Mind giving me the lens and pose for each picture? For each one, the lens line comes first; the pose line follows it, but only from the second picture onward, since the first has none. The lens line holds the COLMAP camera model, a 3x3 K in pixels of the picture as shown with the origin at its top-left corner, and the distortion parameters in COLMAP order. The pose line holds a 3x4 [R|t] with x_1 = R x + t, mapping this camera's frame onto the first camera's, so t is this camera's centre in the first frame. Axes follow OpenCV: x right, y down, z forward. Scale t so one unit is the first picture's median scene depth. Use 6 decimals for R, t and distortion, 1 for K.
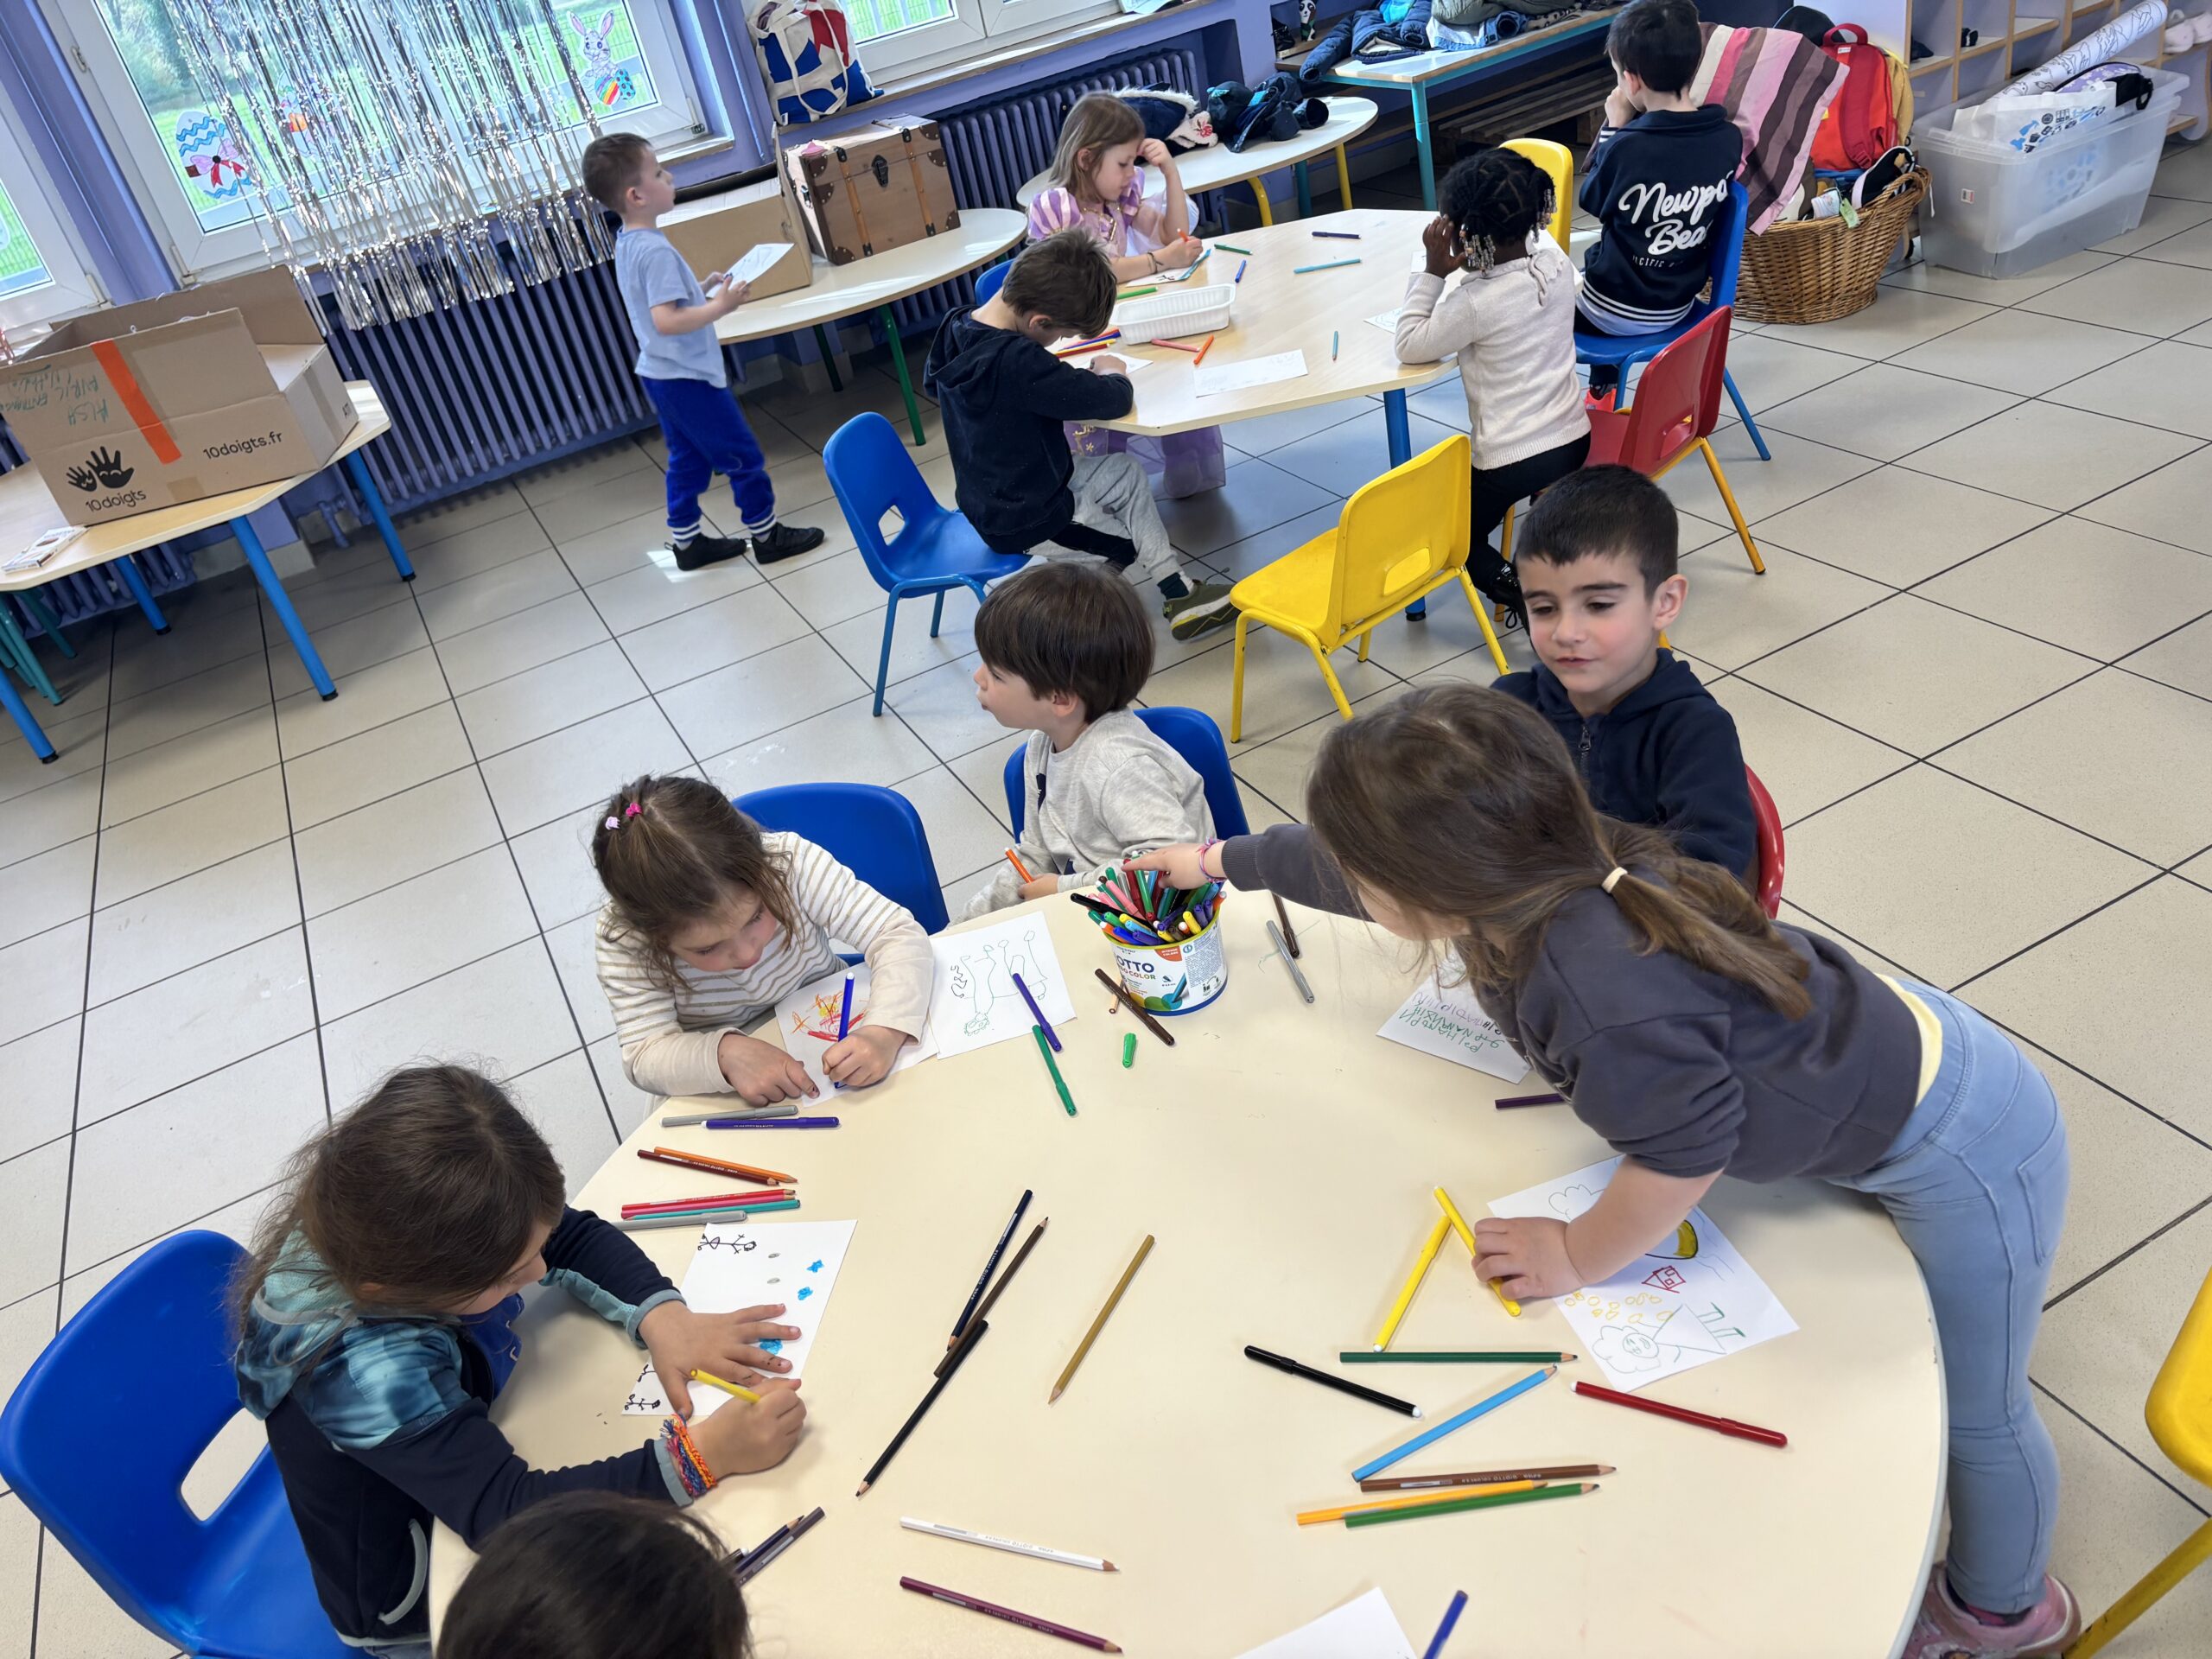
lens RADIAL K [[1650.9, 0, 1106.0], [0, 1650.9, 829.5], [0, 0, 1]] dist [0.069431, 0.003135]
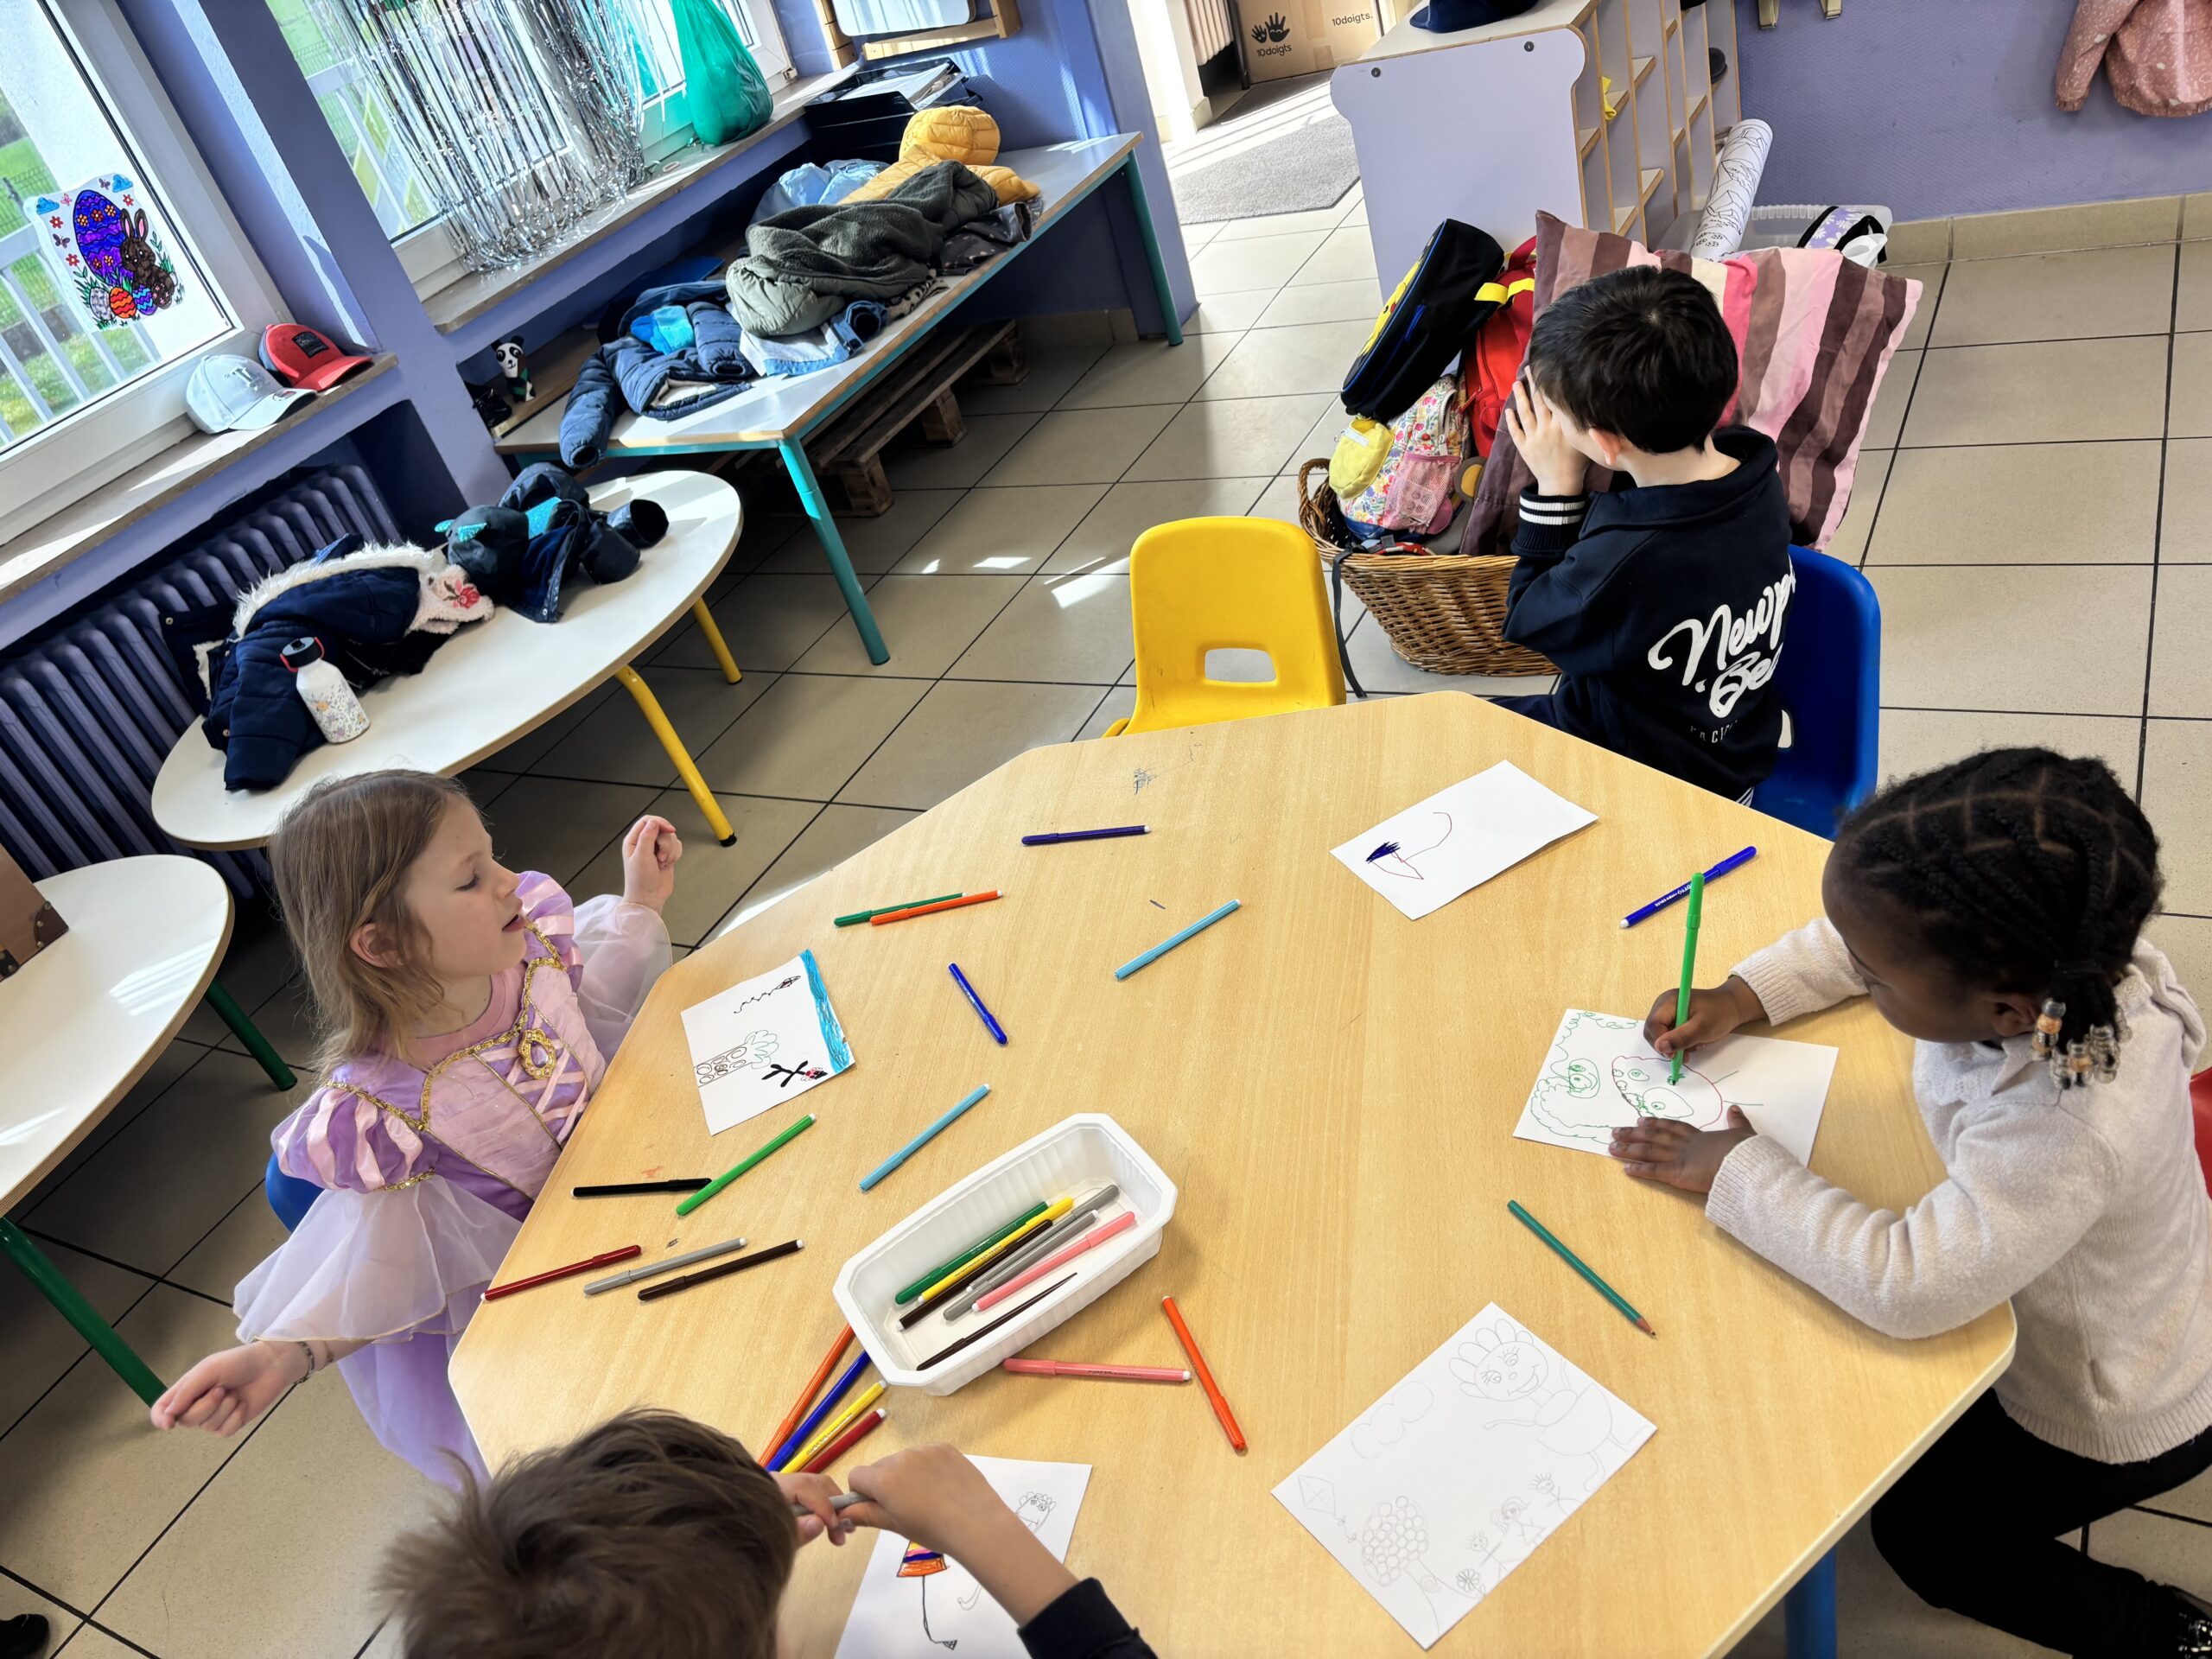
lens RADIAL K [[1699.4, 0, 1106.0], [0, 1699.4, 829.5], [0, 0, 1]] dist [-0.001653, -0.001016]
pose [[0.807918, -0.358837, 0.467445, -0.062501], [0.403313, 0.915046, 0.005366, -0.261593], [-0.429660, 0.184192, 0.884006, 0.412519]]
